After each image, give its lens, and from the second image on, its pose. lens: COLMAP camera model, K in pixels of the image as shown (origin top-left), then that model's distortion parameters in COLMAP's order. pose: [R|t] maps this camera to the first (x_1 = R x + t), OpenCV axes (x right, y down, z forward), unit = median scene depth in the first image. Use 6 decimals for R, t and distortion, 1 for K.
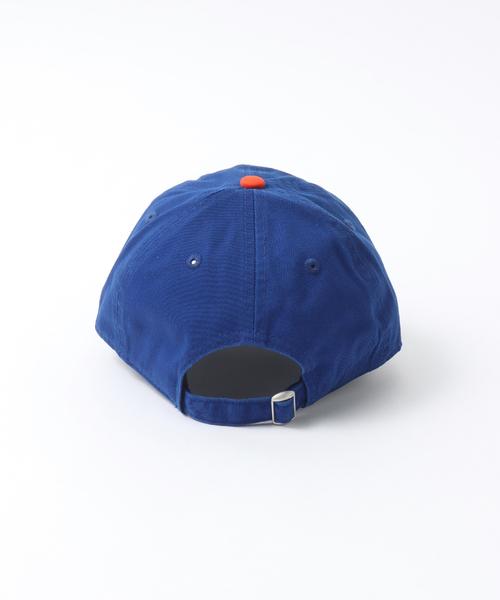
lens RADIAL K [[1964.8, 0, 250.0], [0, 1964.8, 300.0], [0, 0, 1]] dist [-0.177374, -0.040038]
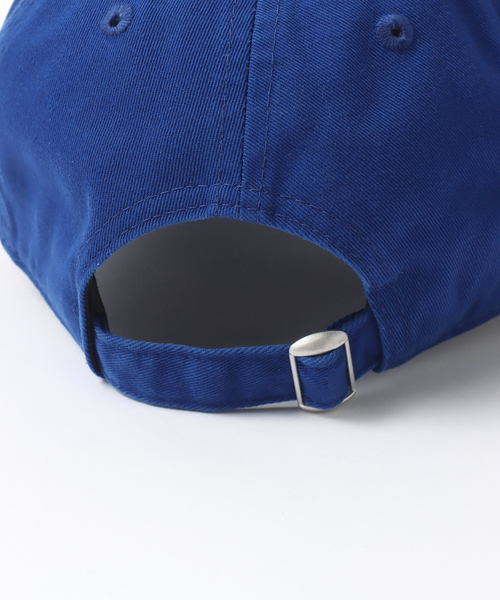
lens RADIAL K [[1964.8, 0, 250.0], [0, 1964.8, 300.0], [0, 0, 1]] dist [-0.177374, -0.040038]
pose [[0.985137, 0.021259, -0.170447, 0.073281], [-0.016201, 0.999388, 0.031011, 0.027039], [0.171002, -0.027789, 0.984879, 0.587810]]
